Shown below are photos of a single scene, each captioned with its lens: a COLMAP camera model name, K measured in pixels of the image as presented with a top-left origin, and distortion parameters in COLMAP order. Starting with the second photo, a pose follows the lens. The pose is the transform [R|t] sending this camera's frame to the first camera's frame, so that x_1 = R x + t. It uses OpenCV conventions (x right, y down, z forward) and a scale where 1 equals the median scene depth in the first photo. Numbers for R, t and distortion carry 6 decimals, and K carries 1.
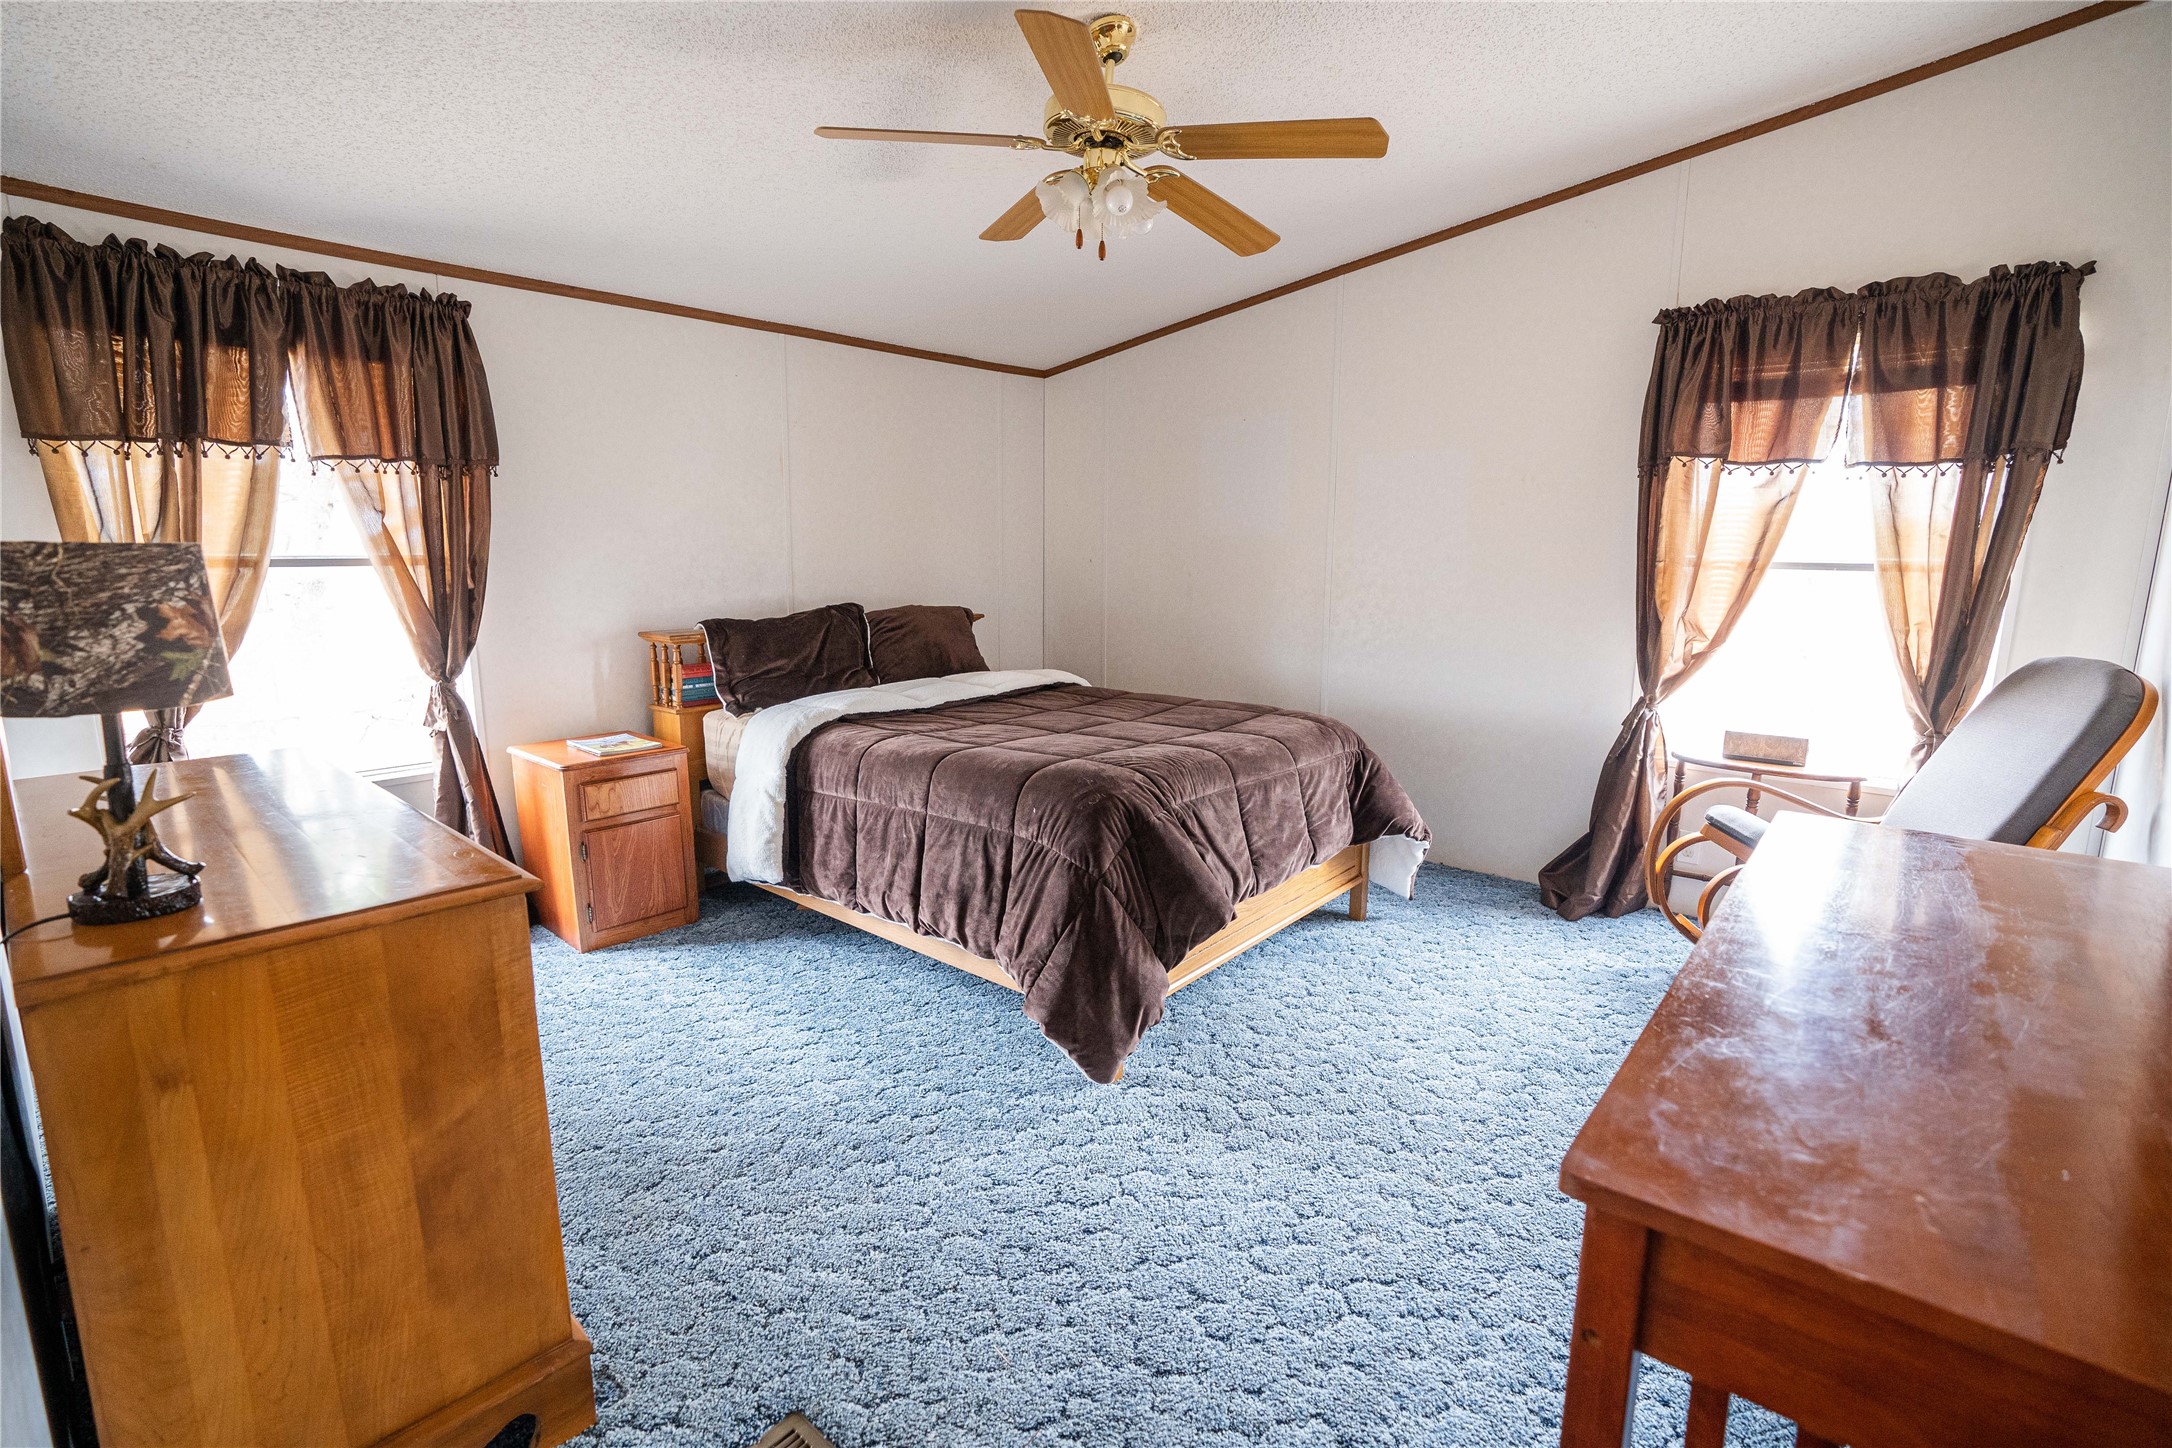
lens RADIAL K [[989.7, 0, 1099.6], [0, 989.7, 720.7], [0, 0, 1]] dist [-0.034180, 0.009257]
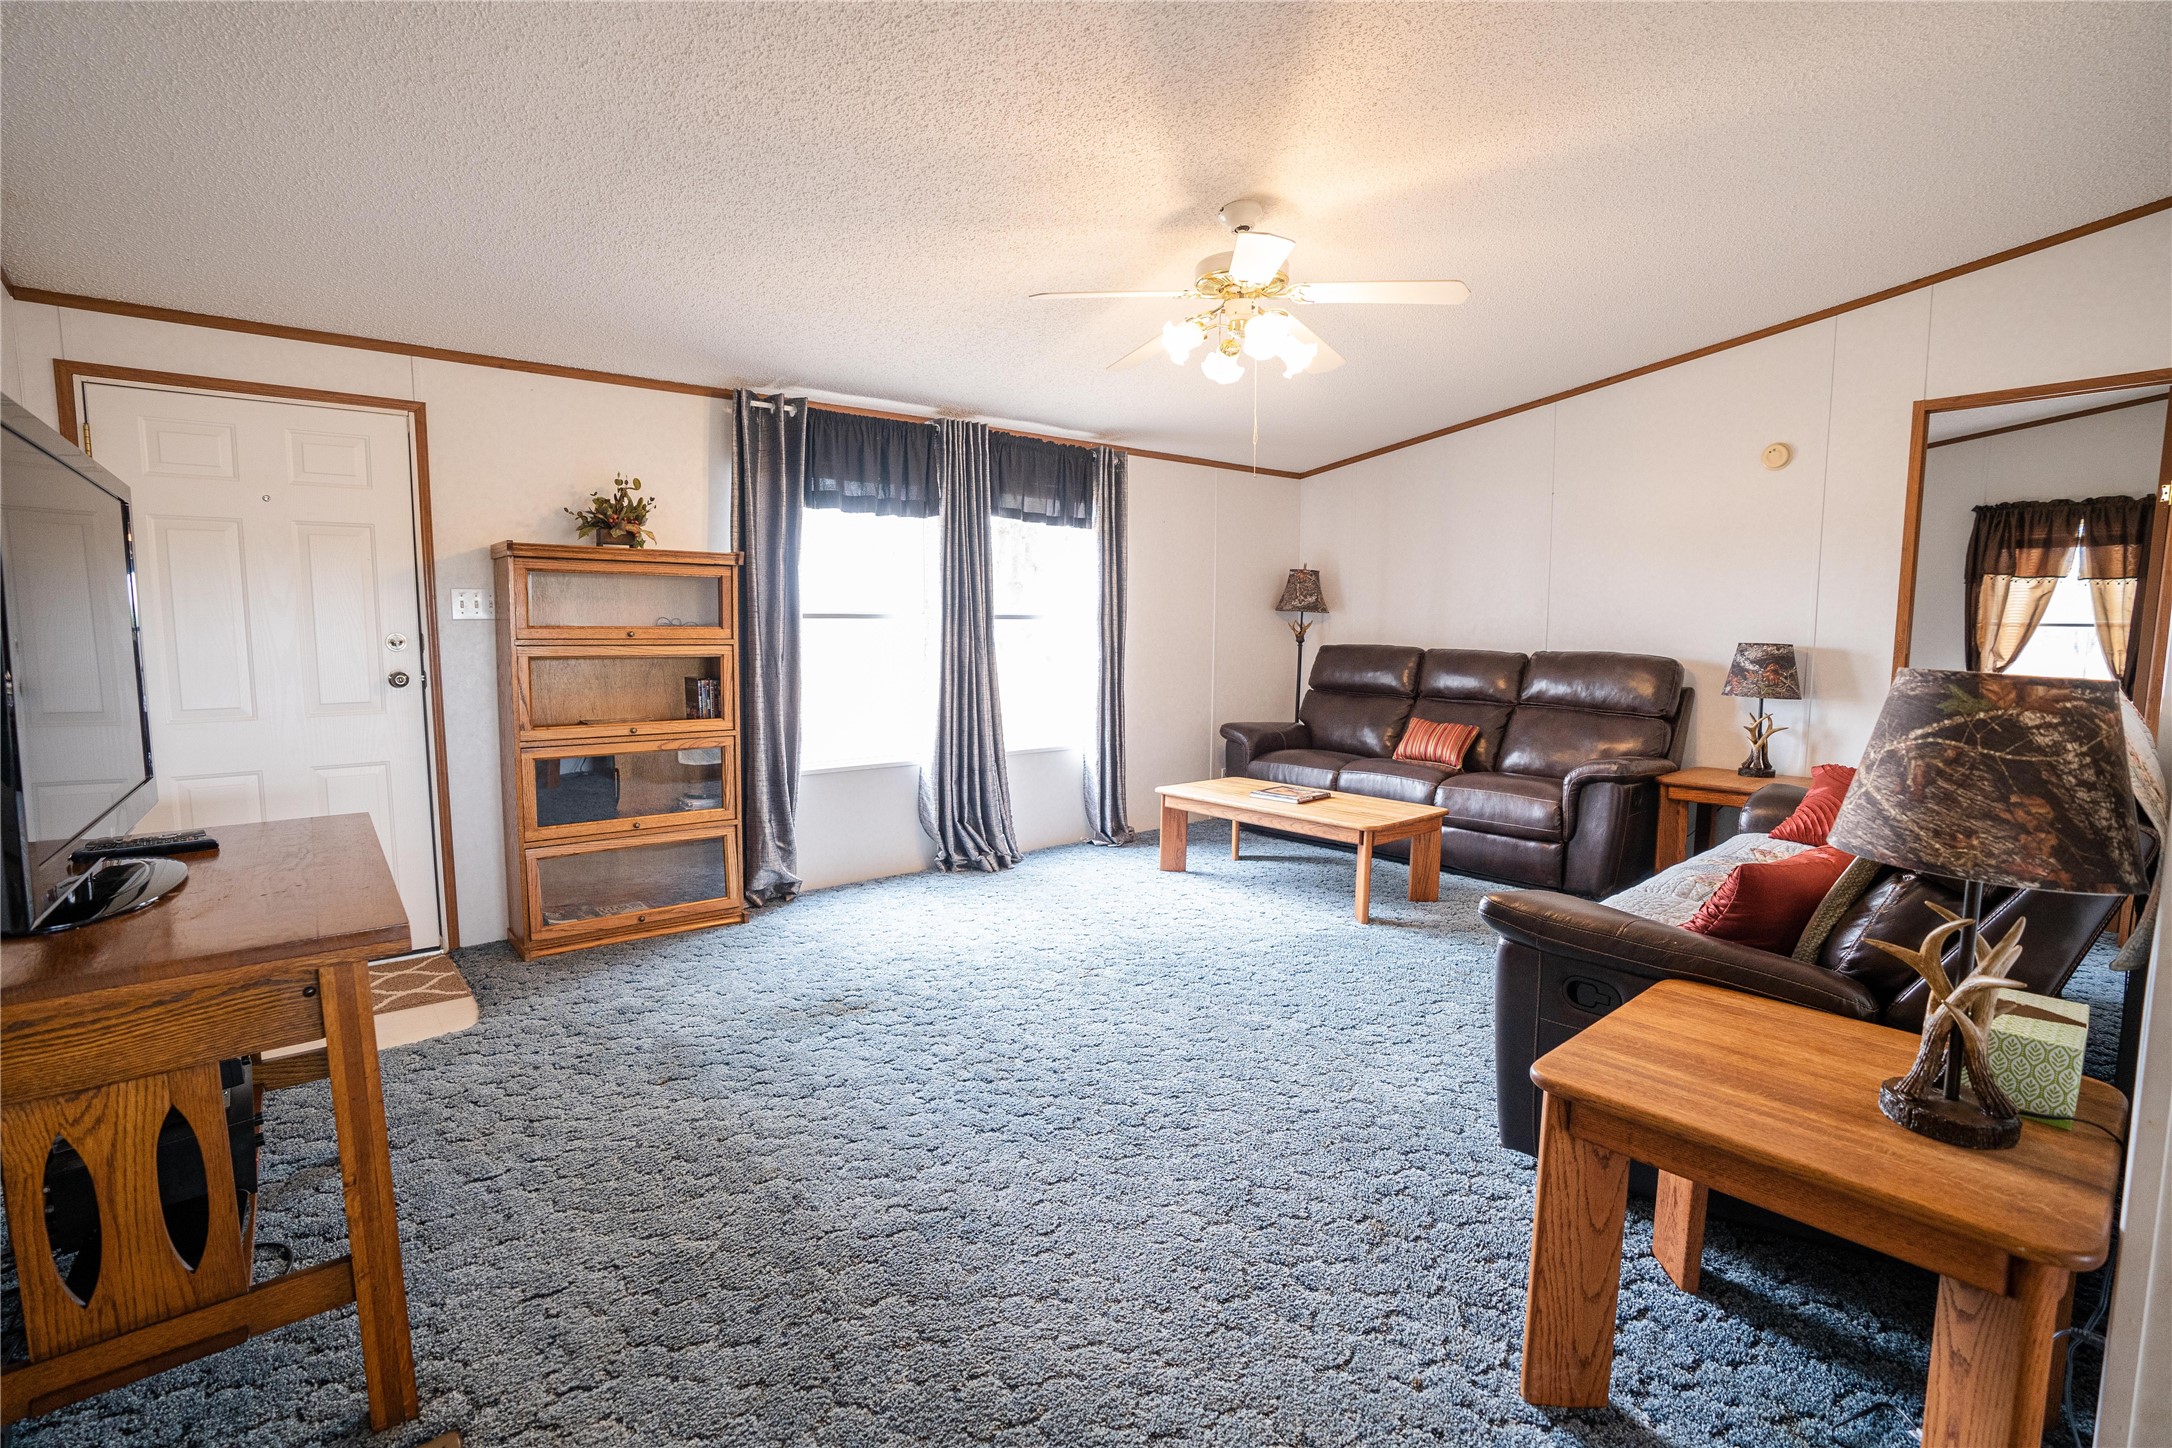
lens RADIAL K [[989.7, 0, 1086.2], [0, 989.7, 734.9], [0, 0, 1]] dist [-0.034180, 0.009257]
pose [[0.980689, 0.022761, -0.194246, -0.943307], [-0.036635, 0.997004, -0.068131, 0.301733], [0.192113, 0.073931, 0.978584, -1.453274]]
